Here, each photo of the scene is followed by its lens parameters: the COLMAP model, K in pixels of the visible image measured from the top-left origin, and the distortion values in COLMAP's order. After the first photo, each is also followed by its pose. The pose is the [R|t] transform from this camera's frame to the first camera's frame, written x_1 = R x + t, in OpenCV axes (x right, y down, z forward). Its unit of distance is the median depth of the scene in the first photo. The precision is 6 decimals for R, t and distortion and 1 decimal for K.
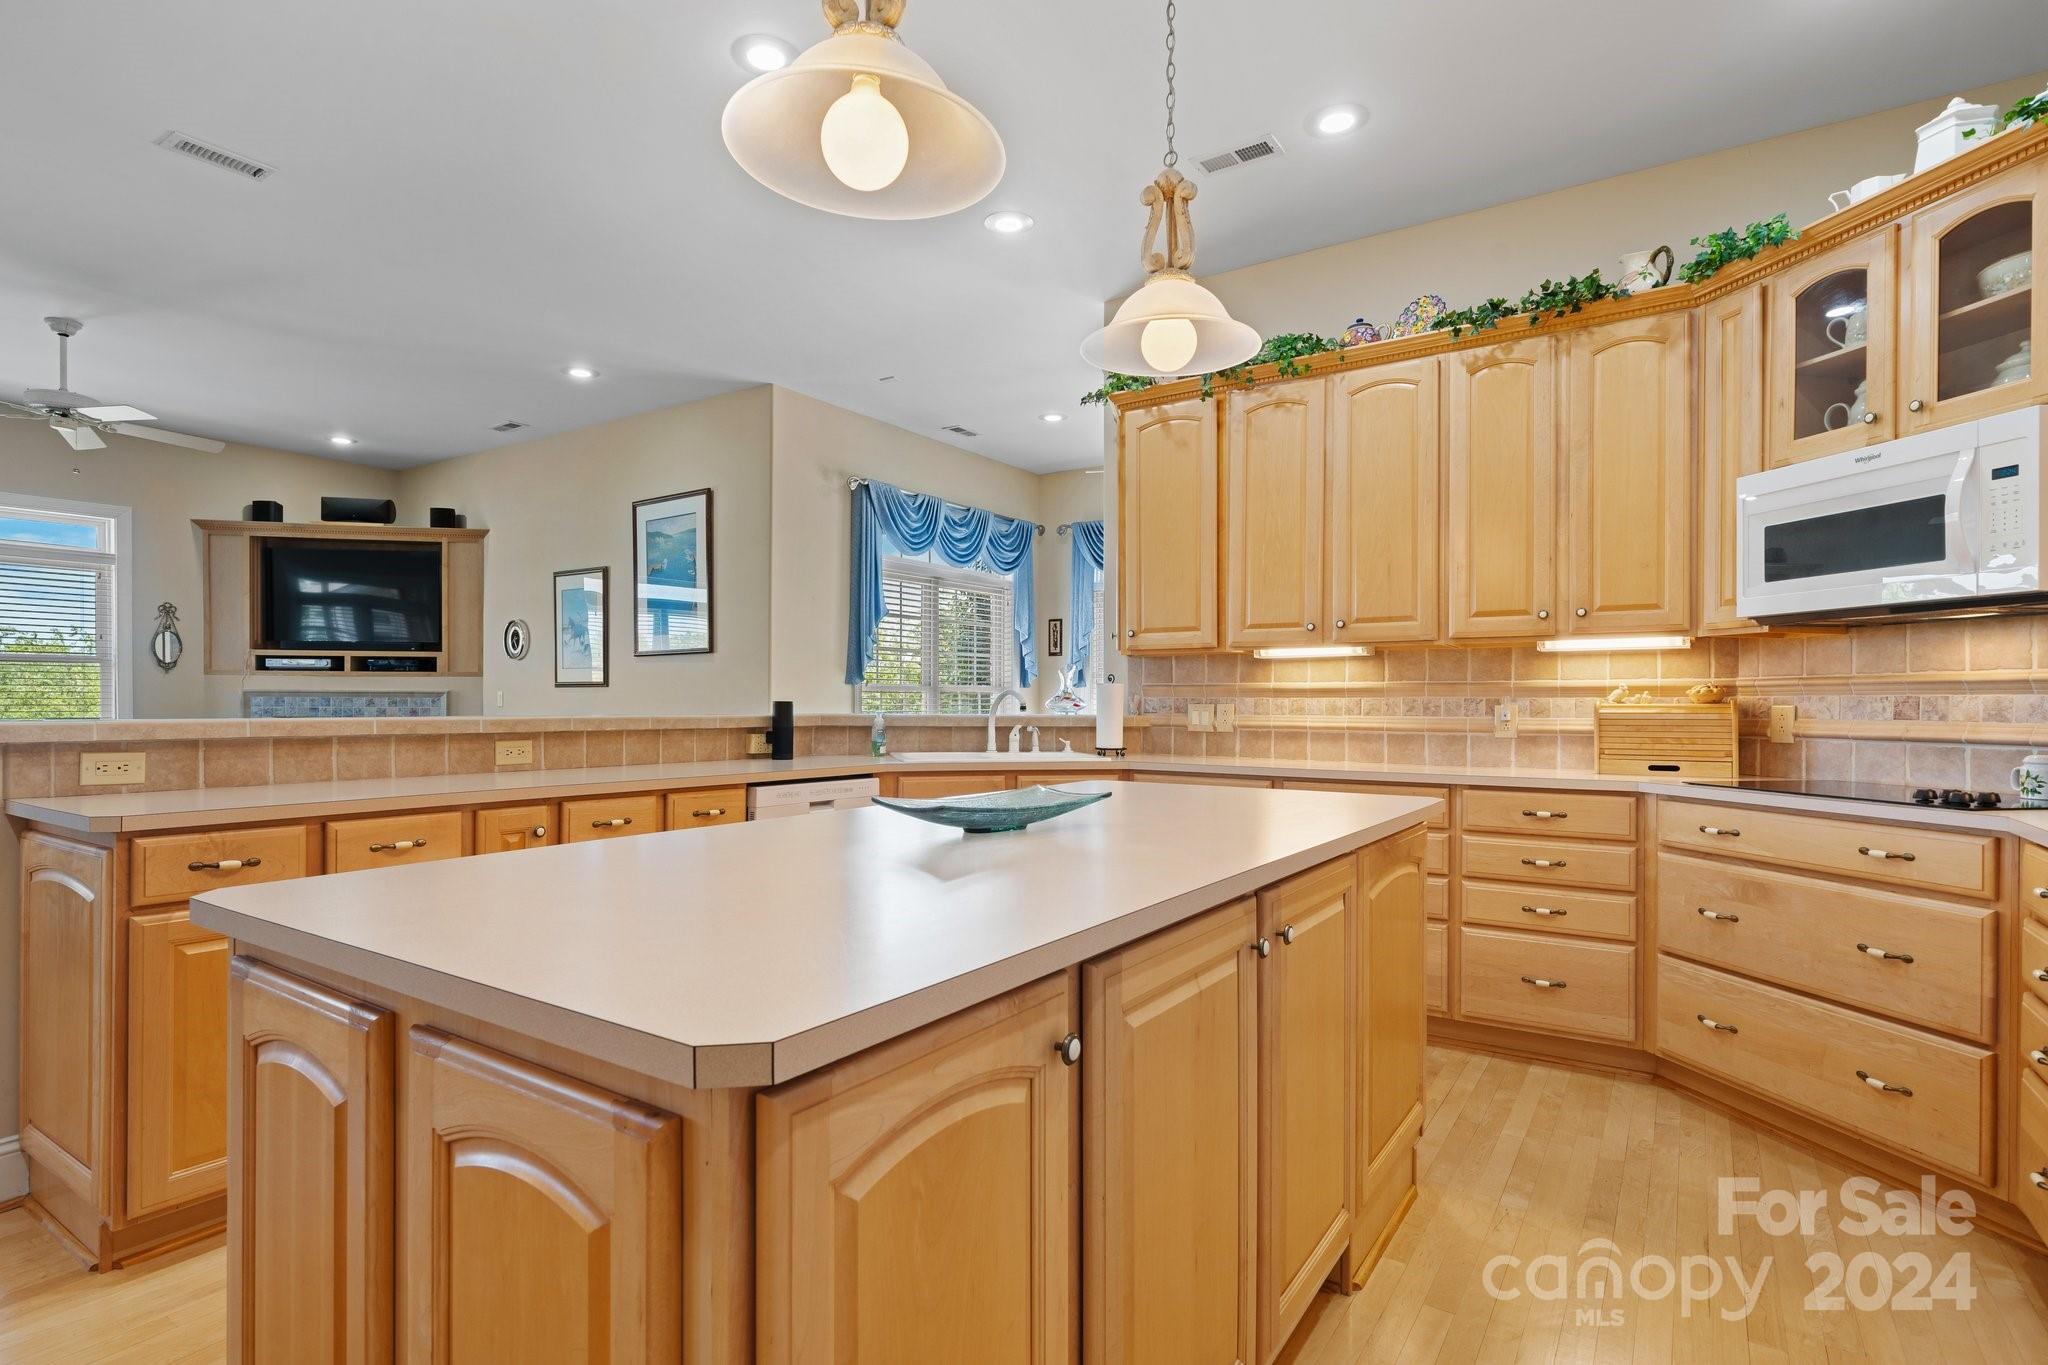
lens RADIAL K [[1011.7, 0, 1019.2], [0, 1011.7, 701.0], [0, 0, 1]] dist [-0.000247, 0.000900]
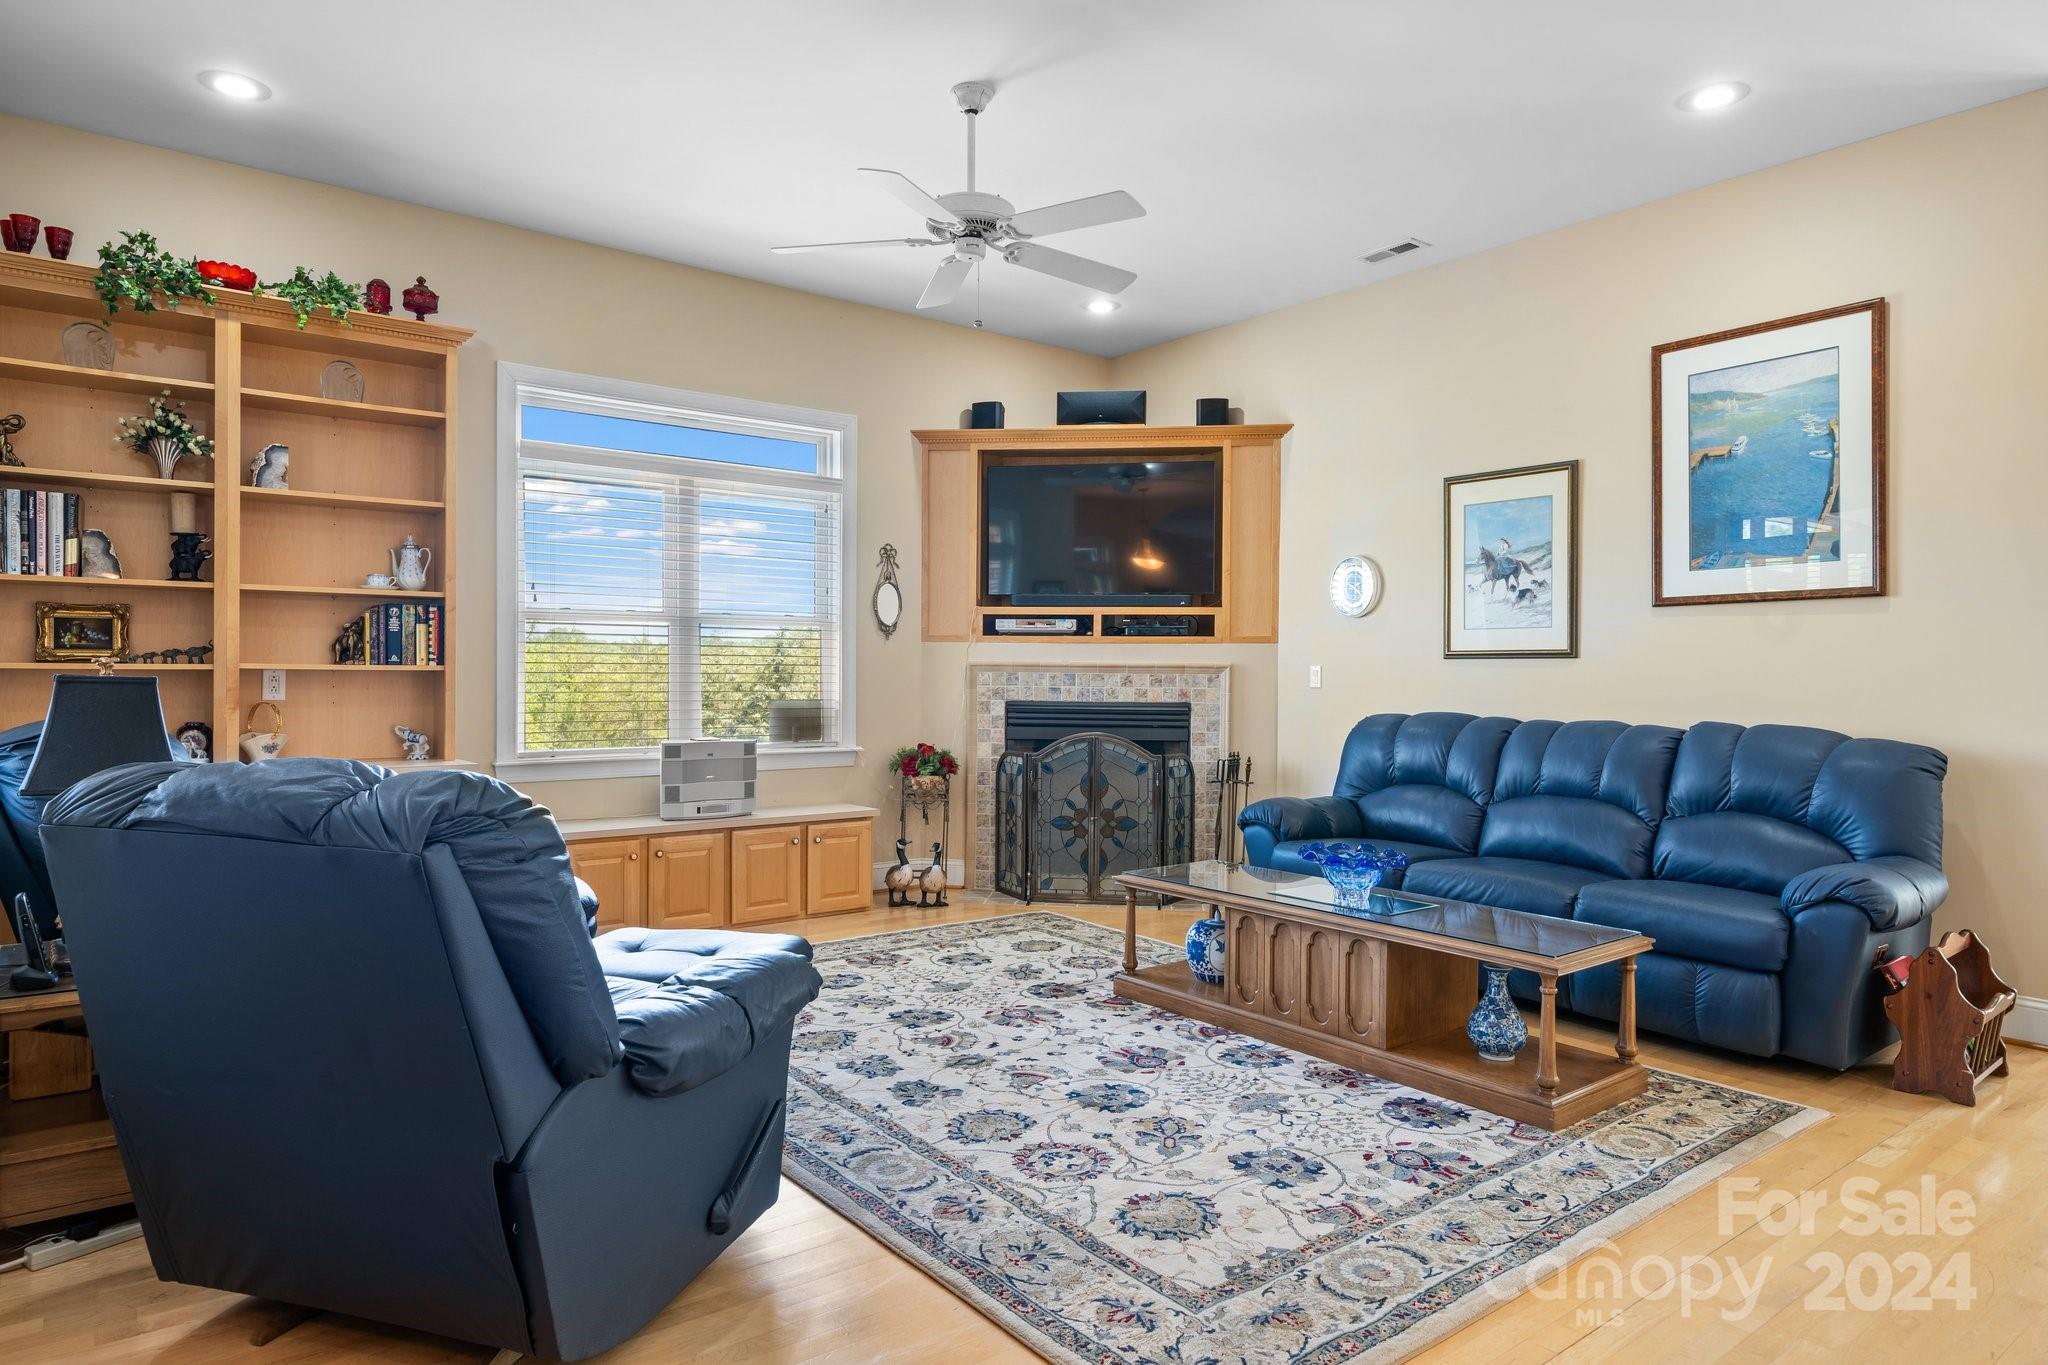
lens RADIAL K [[1200.5, 0, 1026.3], [0, 1200.5, 672.0], [0, 0, 1]] dist [0.000145, -0.000312]
pose [[0.951066, 0.003058, -0.308973, -0.476974], [-0.004051, 0.999988, -0.002573, -0.002281], [0.308961, 0.003699, 0.951067, 0.202488]]
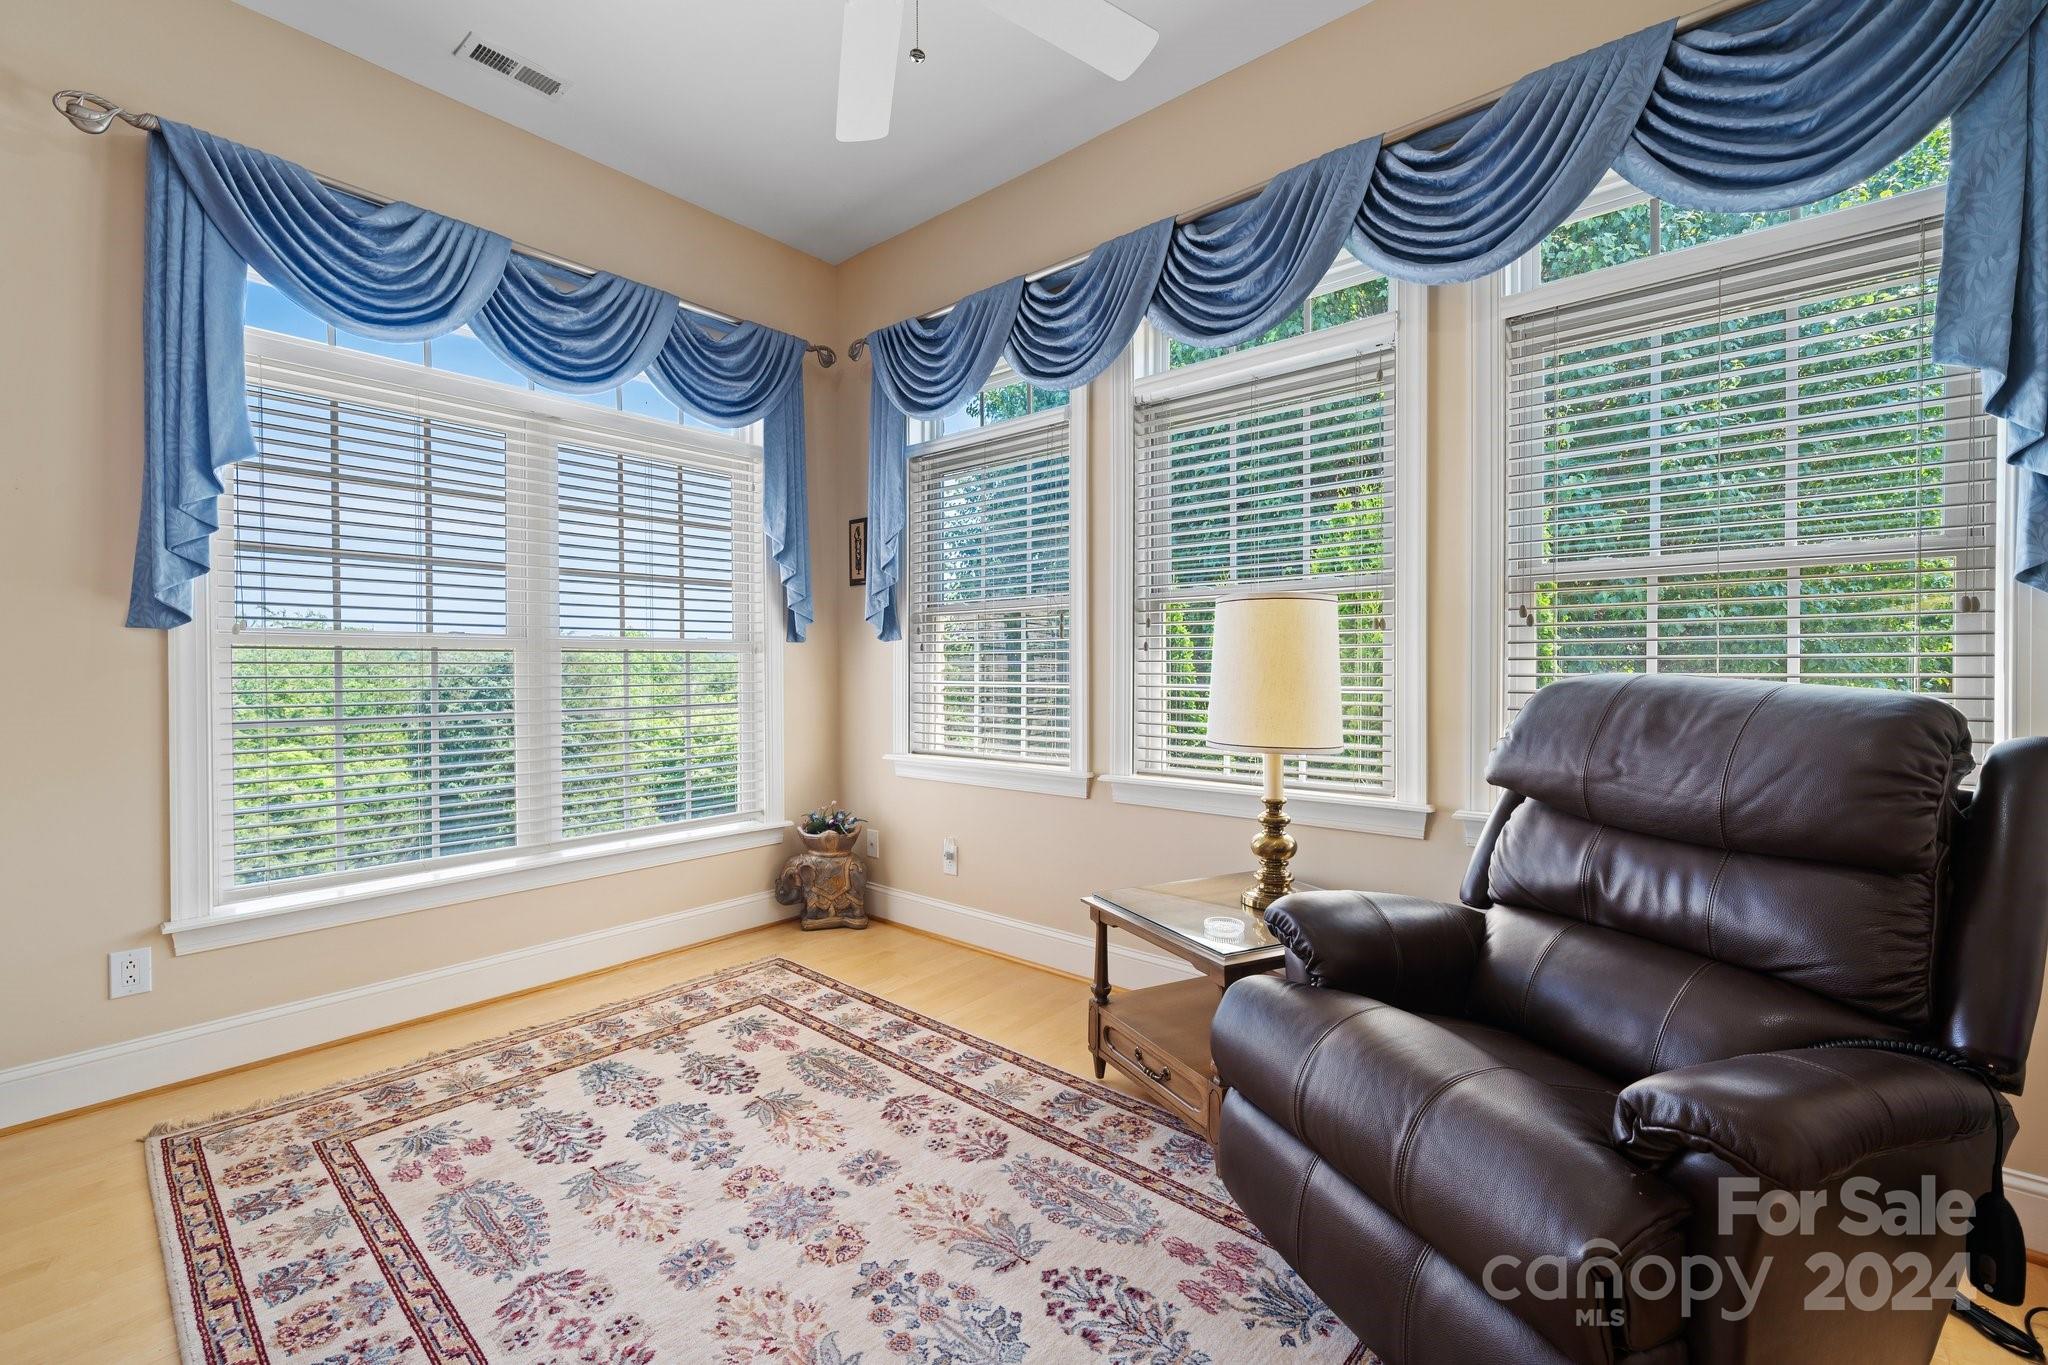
lens RADIAL K [[831.1, 0, 1021.6], [0, 831.1, 666.5], [0, 0, 1]] dist [-0.000075, 0.000029]
pose [[0.993028, -0.001988, -0.117860, 0.205523], [0.002486, 0.999989, 0.004079, -0.001819], [0.117851, -0.004343, 0.993022, 0.640026]]
